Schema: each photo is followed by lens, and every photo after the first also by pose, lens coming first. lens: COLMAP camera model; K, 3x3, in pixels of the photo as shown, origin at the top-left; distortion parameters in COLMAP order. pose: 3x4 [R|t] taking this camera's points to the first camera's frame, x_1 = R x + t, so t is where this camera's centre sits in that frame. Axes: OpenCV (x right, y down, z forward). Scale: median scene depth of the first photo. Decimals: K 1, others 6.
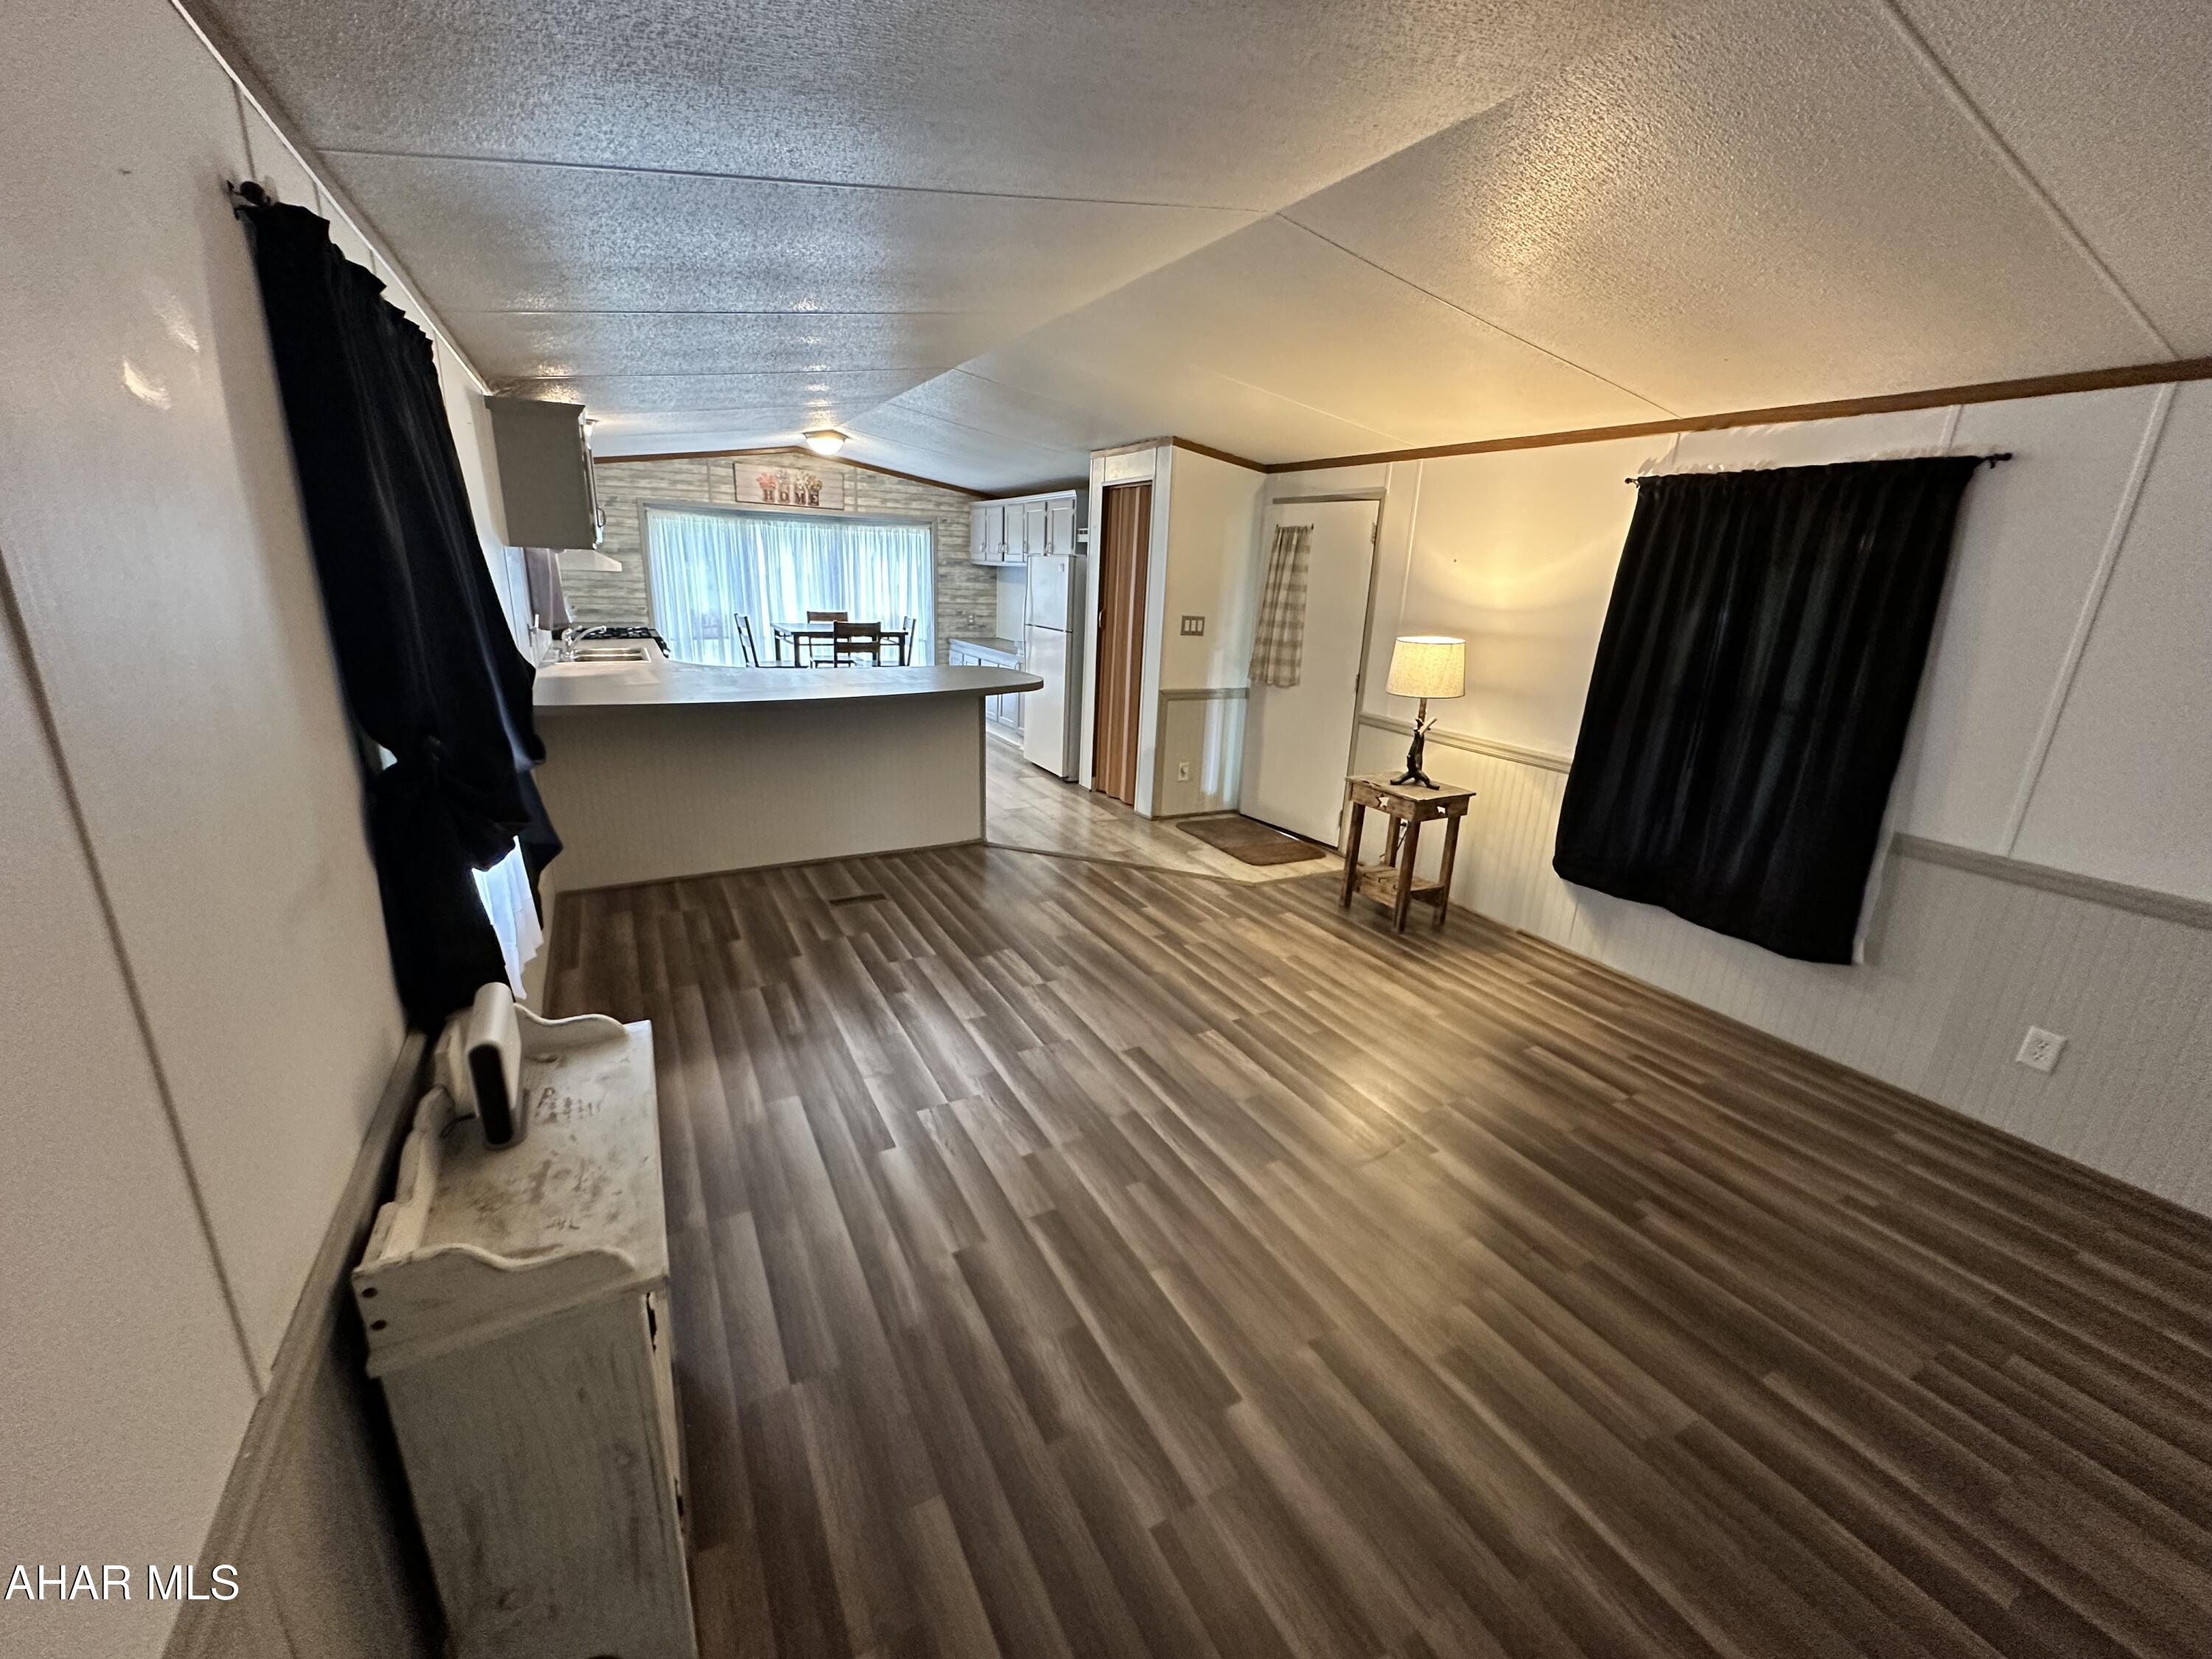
lens RADIAL K [[882.3, 0, 1109.6], [0, 882.3, 831.8], [0, 0, 1]] dist [-0.000727, -0.000854]
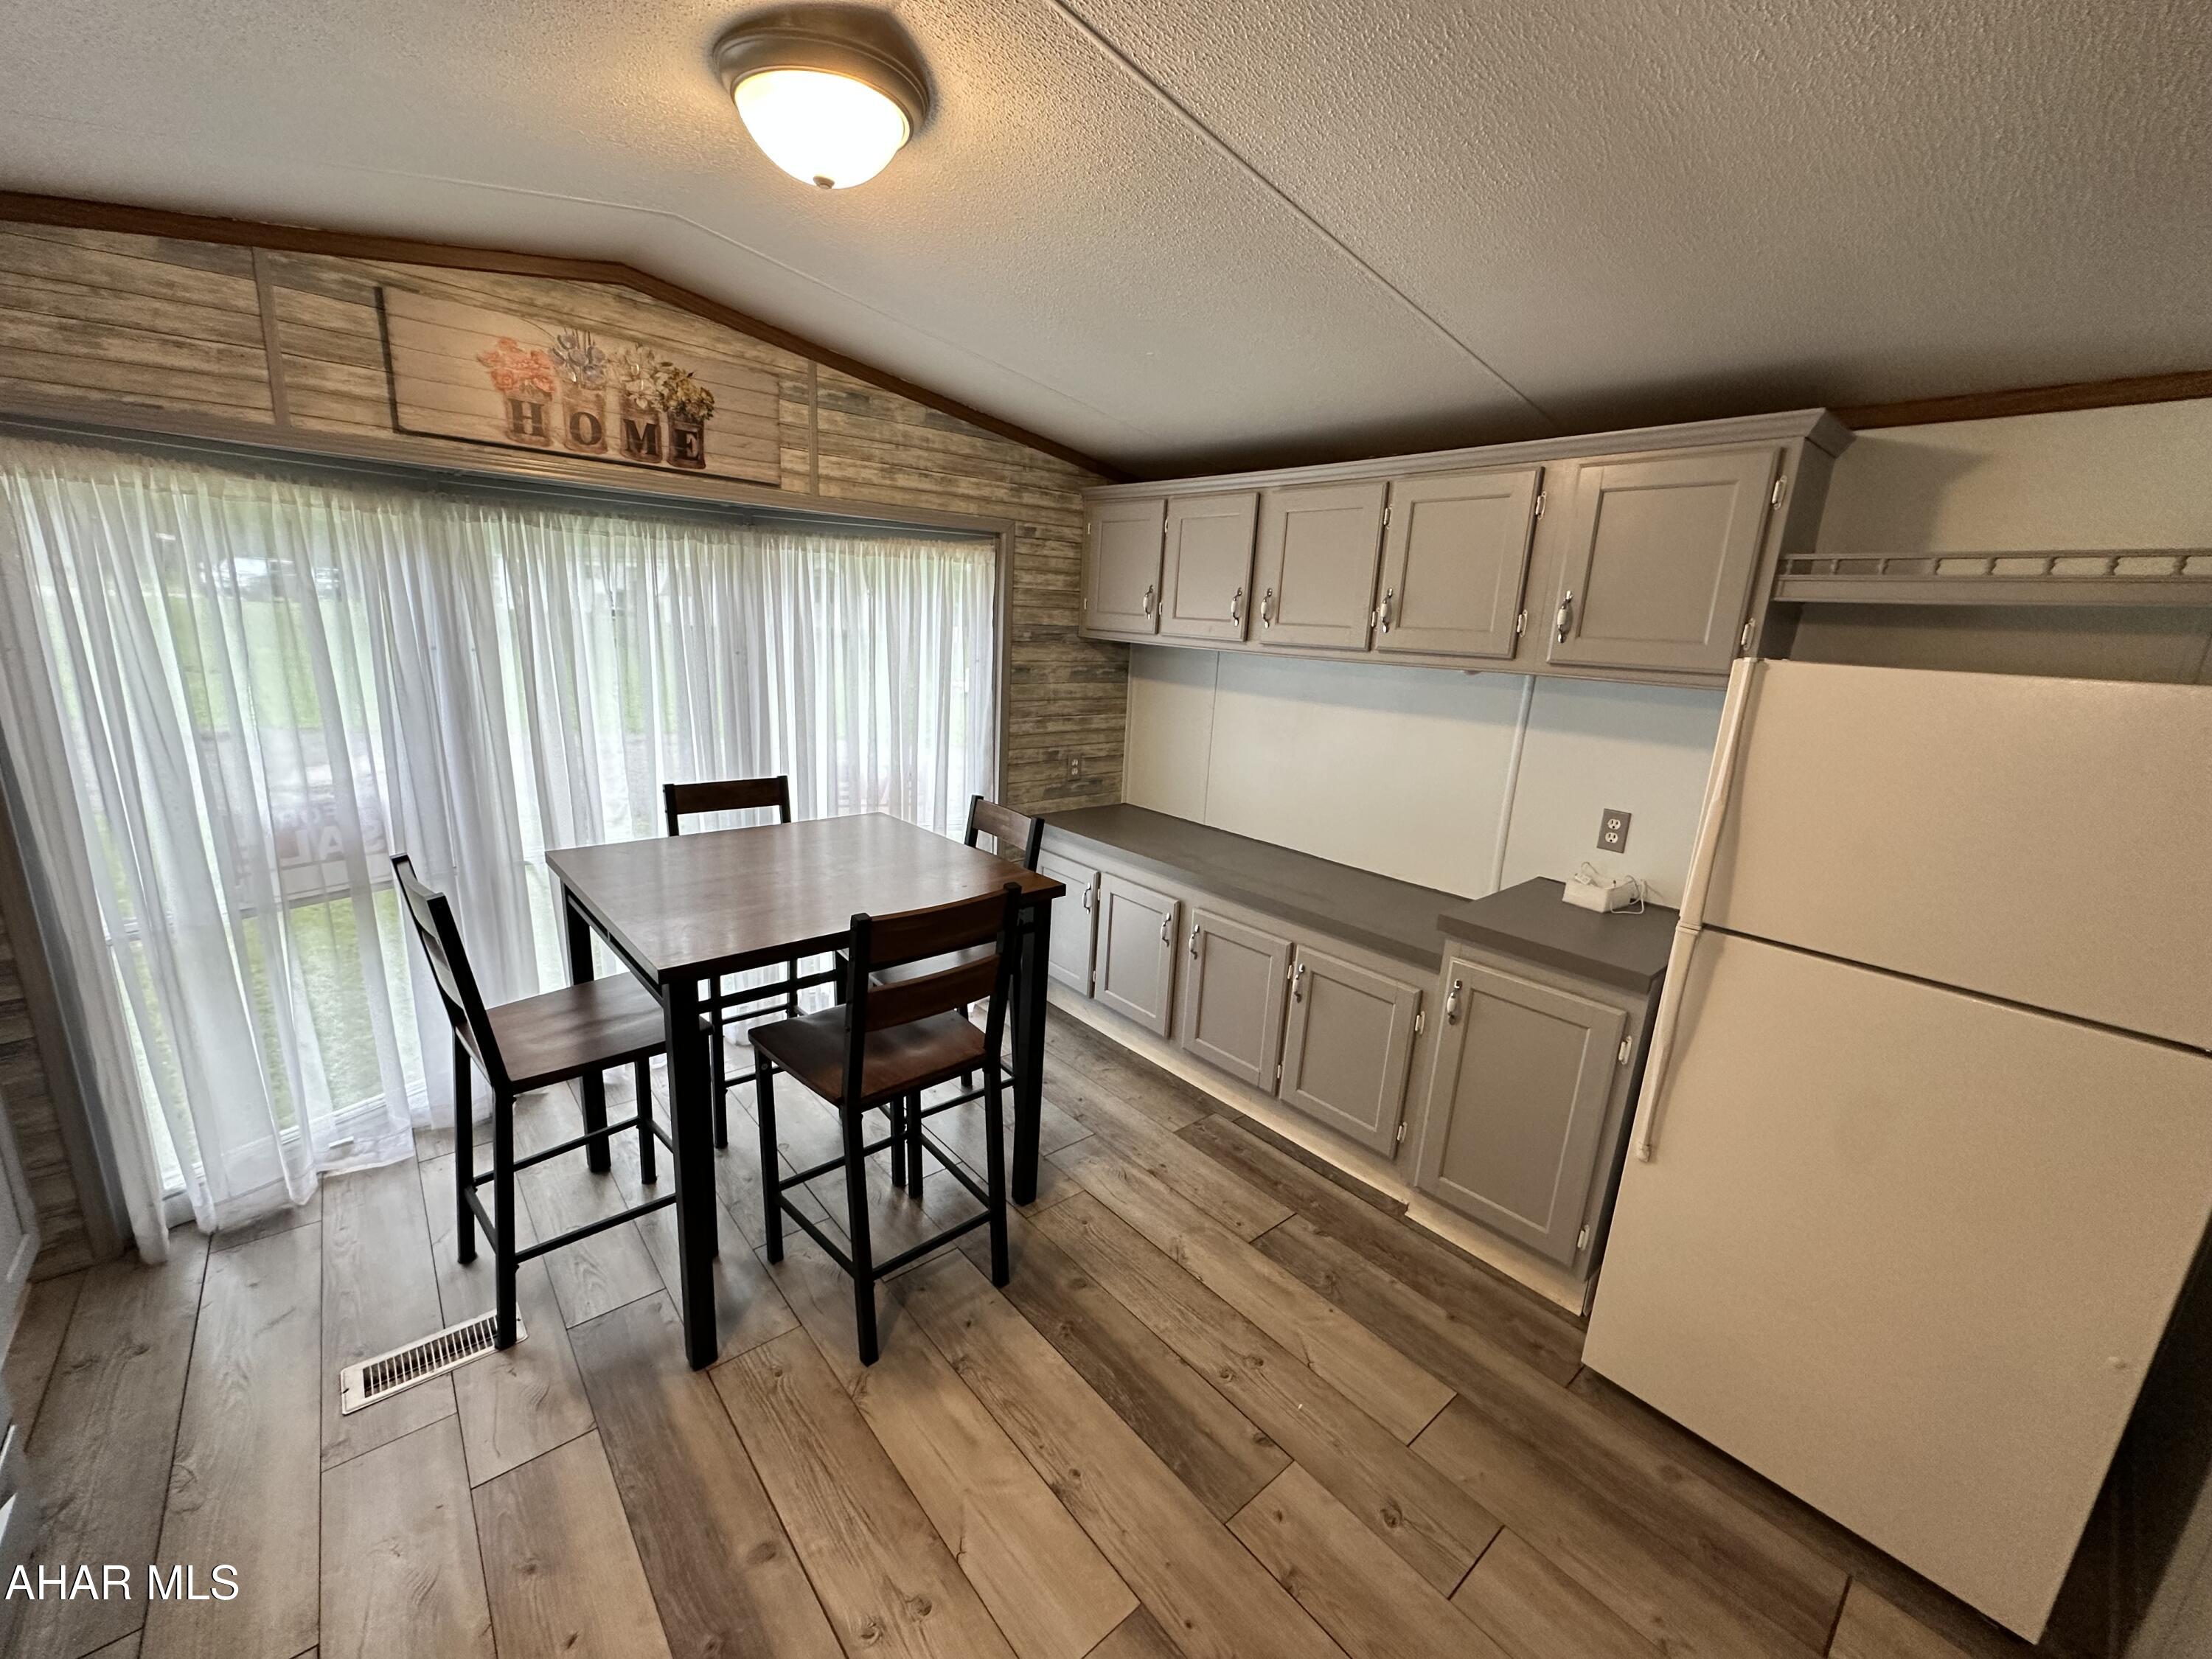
lens RADIAL K [[882.3, 0, 1114.7], [0, 882.3, 834.1], [0, 0, 1]] dist [-0.000727, -0.000854]
pose [[0.977289, -0.038708, 0.208344, -0.530664], [0.045416, 0.998589, -0.027510, -0.460414], [-0.206985, 0.036347, 0.977669, 1.372571]]
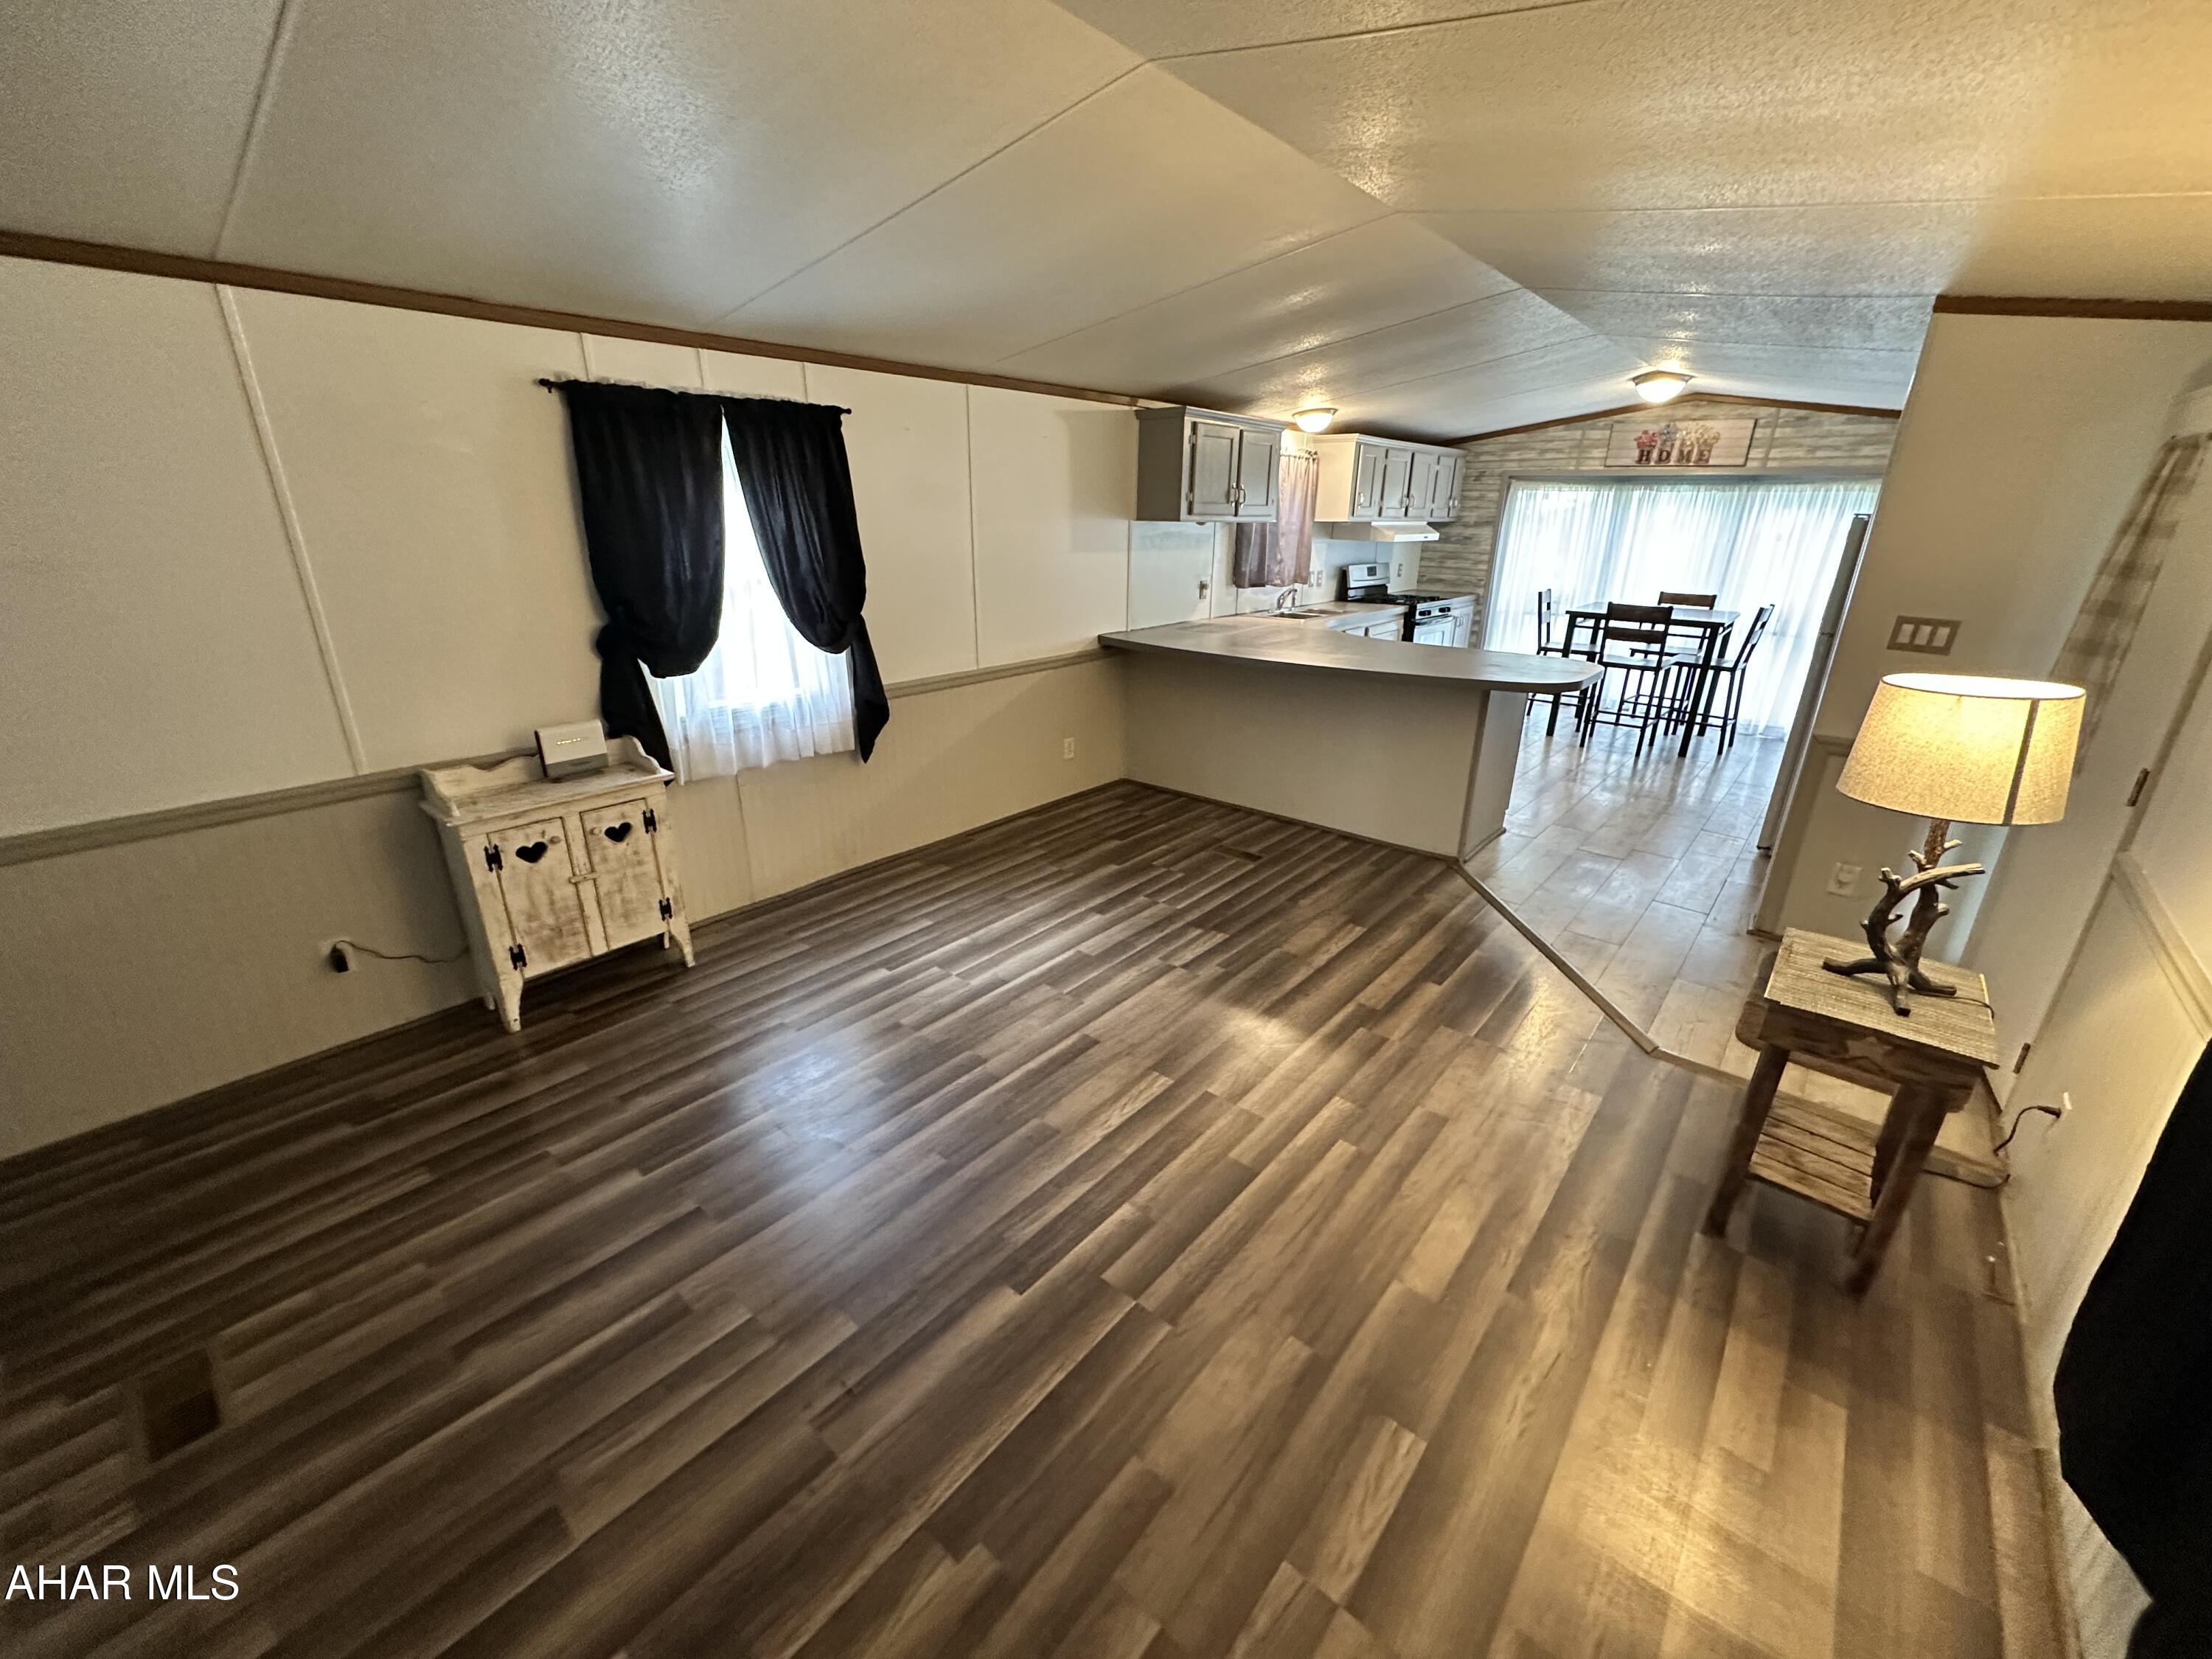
lens RADIAL K [[882.3, 0, 1099.6], [0, 882.3, 835.2], [0, 0, 1]] dist [-0.000727, -0.000854]
pose [[0.352041, 0.292966, -0.888953, 0.625271], [-0.270573, 0.941056, 0.202986, -0.119755], [0.896023, 0.169068, 0.410559, 0.445496]]
